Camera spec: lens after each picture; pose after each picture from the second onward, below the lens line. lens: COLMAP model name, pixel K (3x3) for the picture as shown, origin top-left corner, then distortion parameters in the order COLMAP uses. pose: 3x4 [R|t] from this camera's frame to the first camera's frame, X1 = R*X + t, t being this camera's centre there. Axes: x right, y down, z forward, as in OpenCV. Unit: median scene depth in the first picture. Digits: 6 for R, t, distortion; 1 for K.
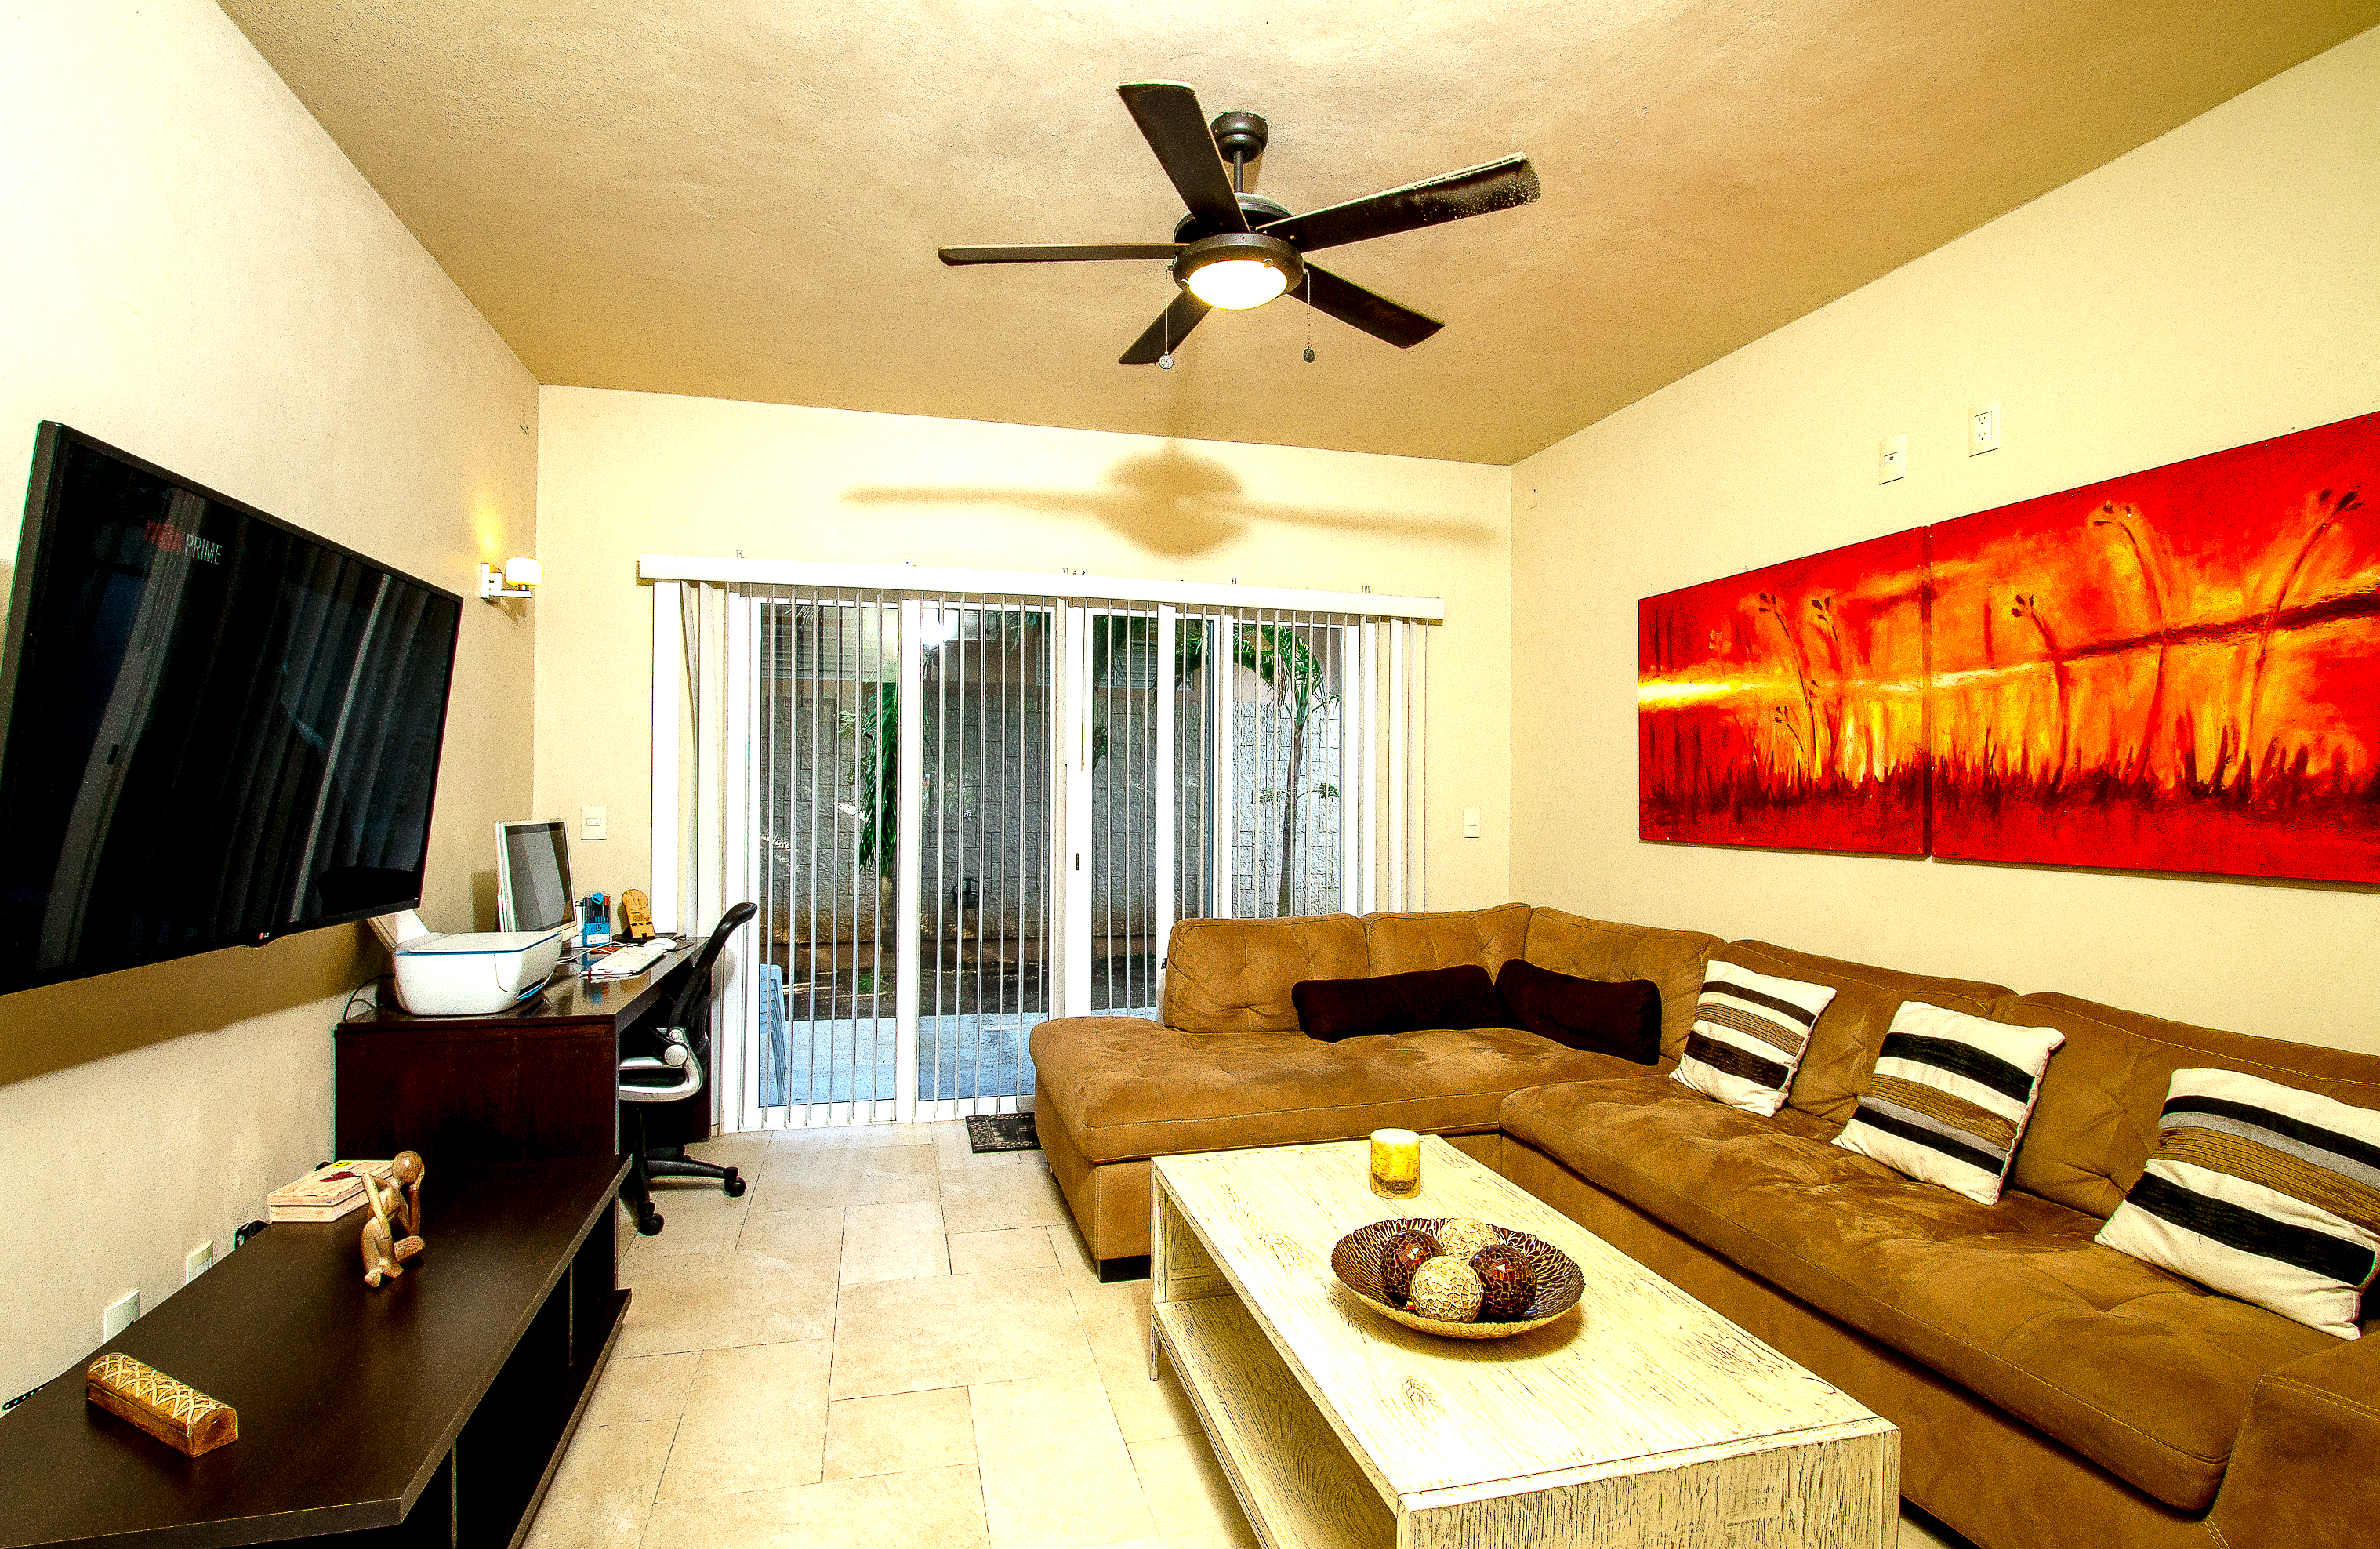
lens RADIAL K [[1179.6, 0, 1196.6], [0, 1179.6, 783.5], [0, 0, 1]] dist [-0.005316, 0.000931]
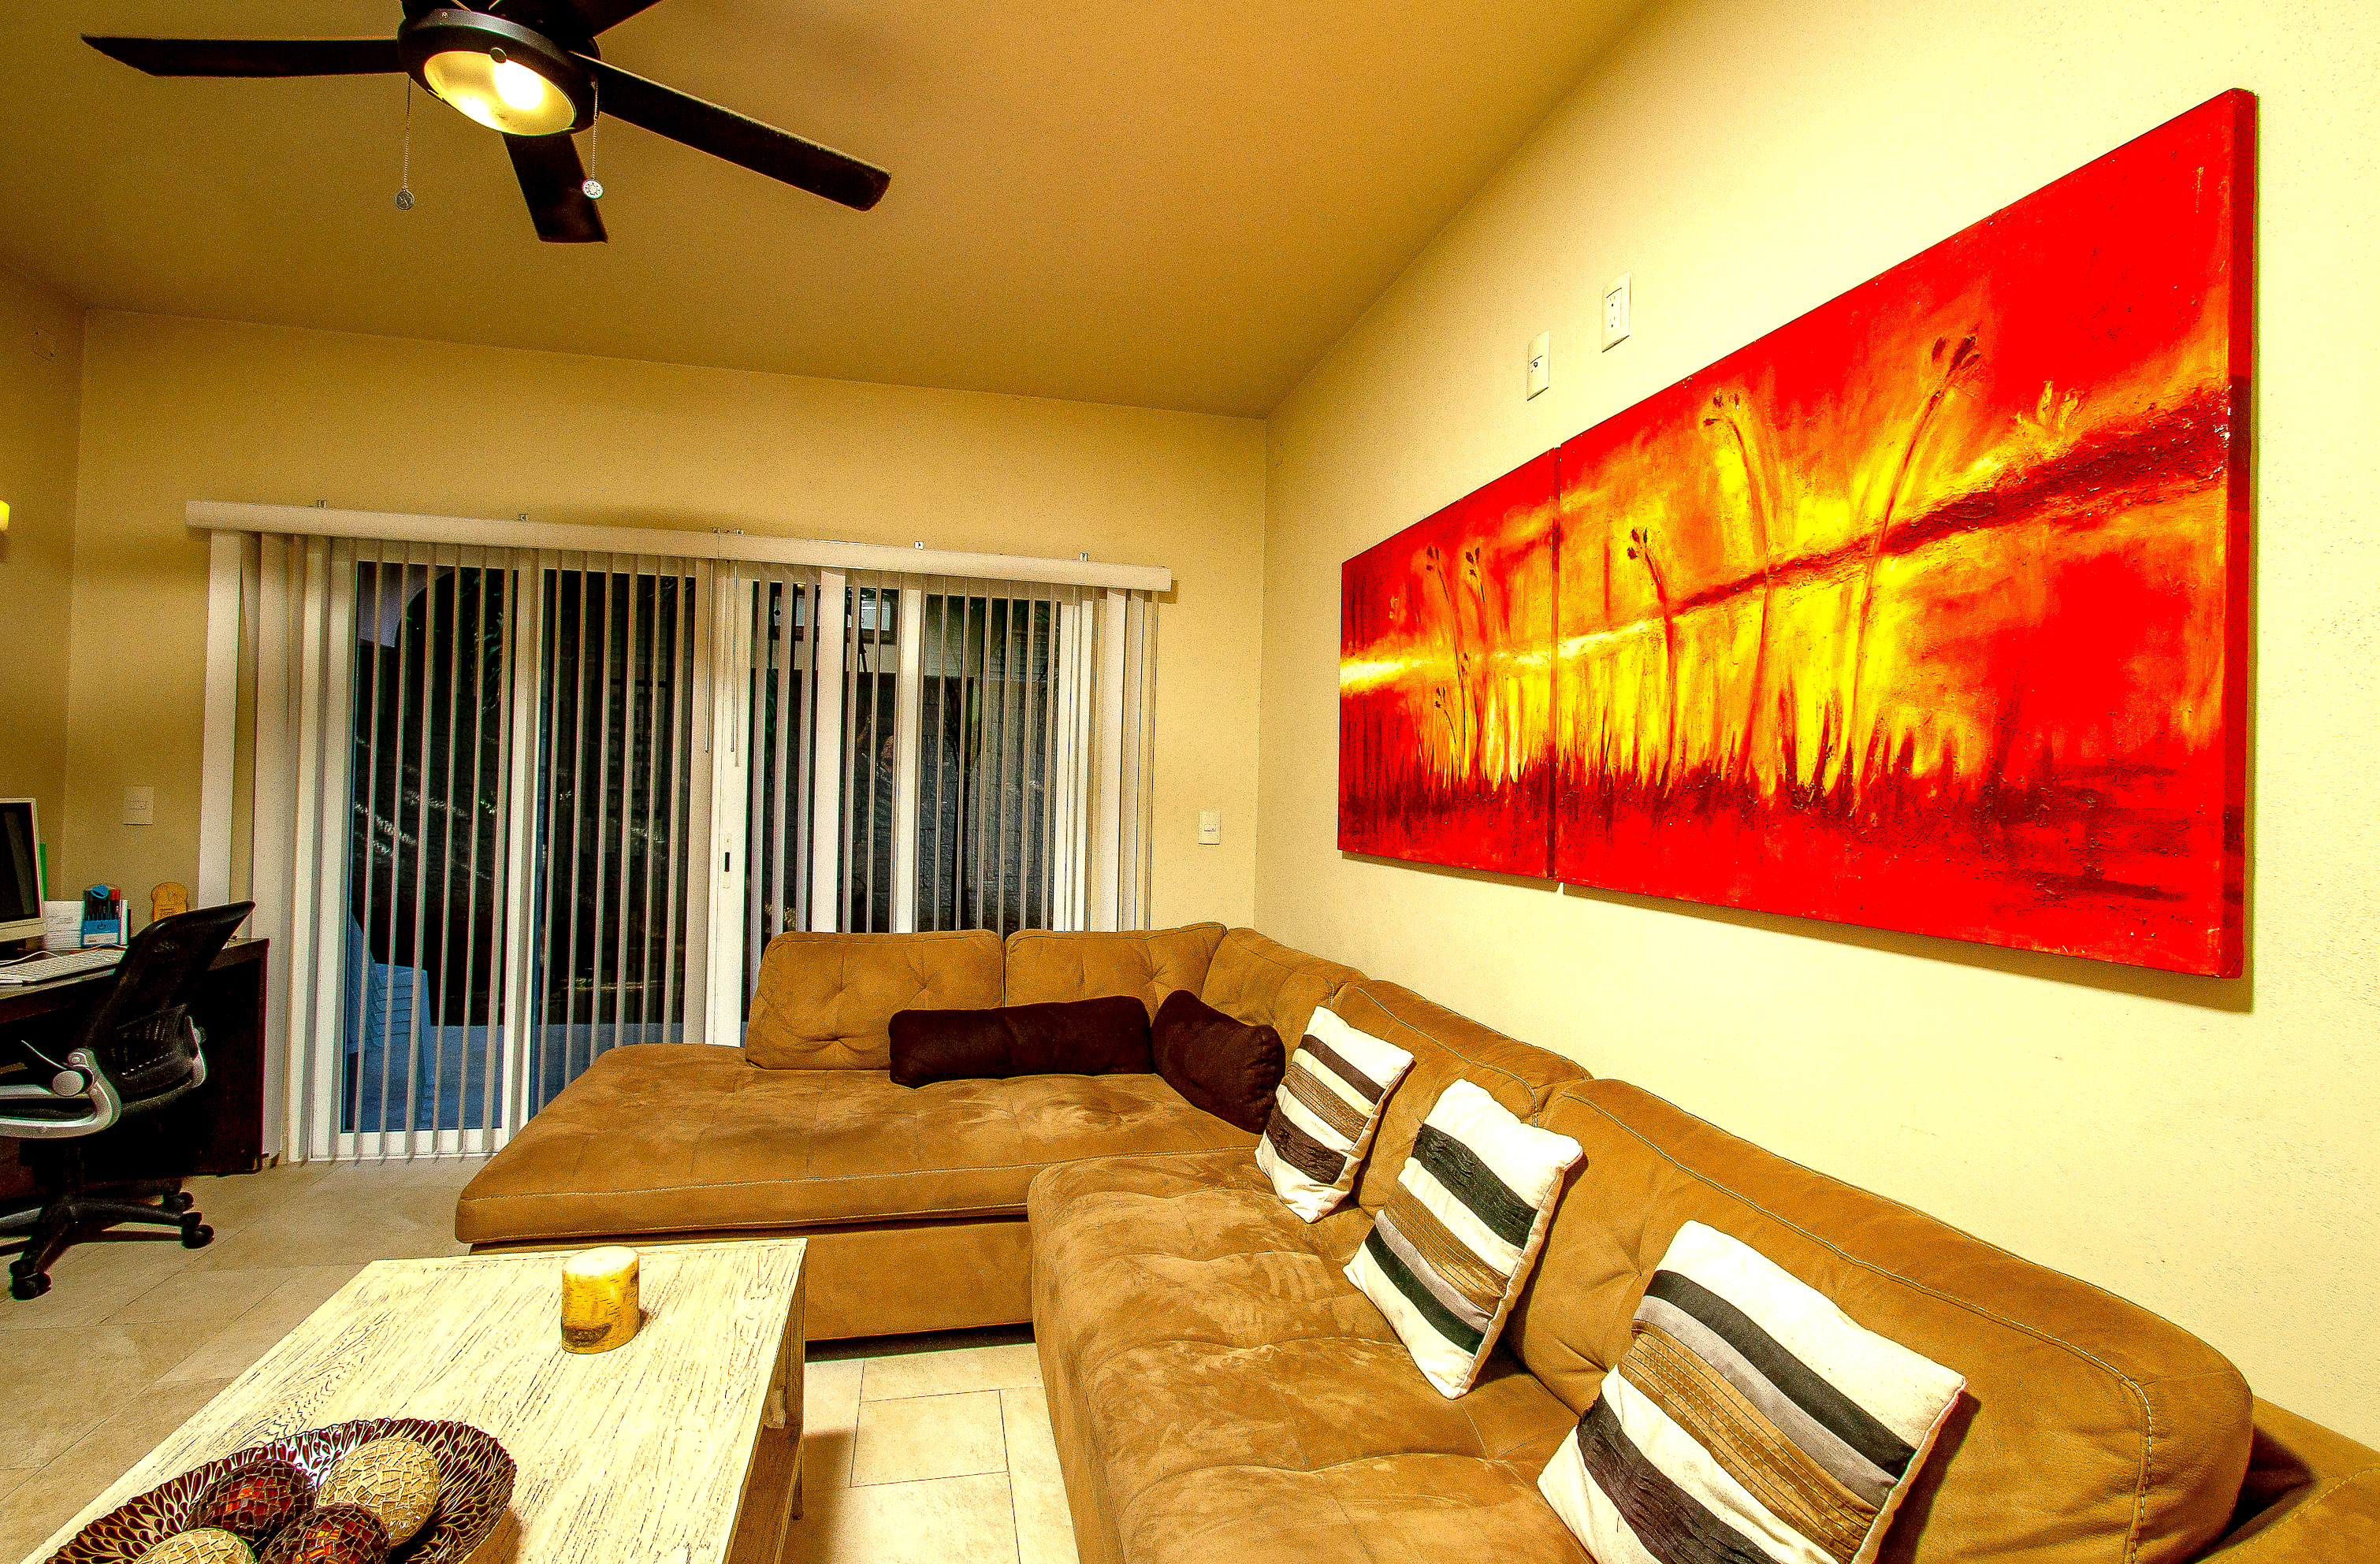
lens RADIAL K [[1147.5, 0, 1182.3], [0, 1147.5, 772.5], [0, 0, 1]] dist [-0.002783, 0.000829]
pose [[0.998350, 0.018192, -0.054459, 0.466473], [-0.018823, 0.999761, -0.011107, 0.005098], [0.054244, 0.012113, 0.998454, 0.275907]]
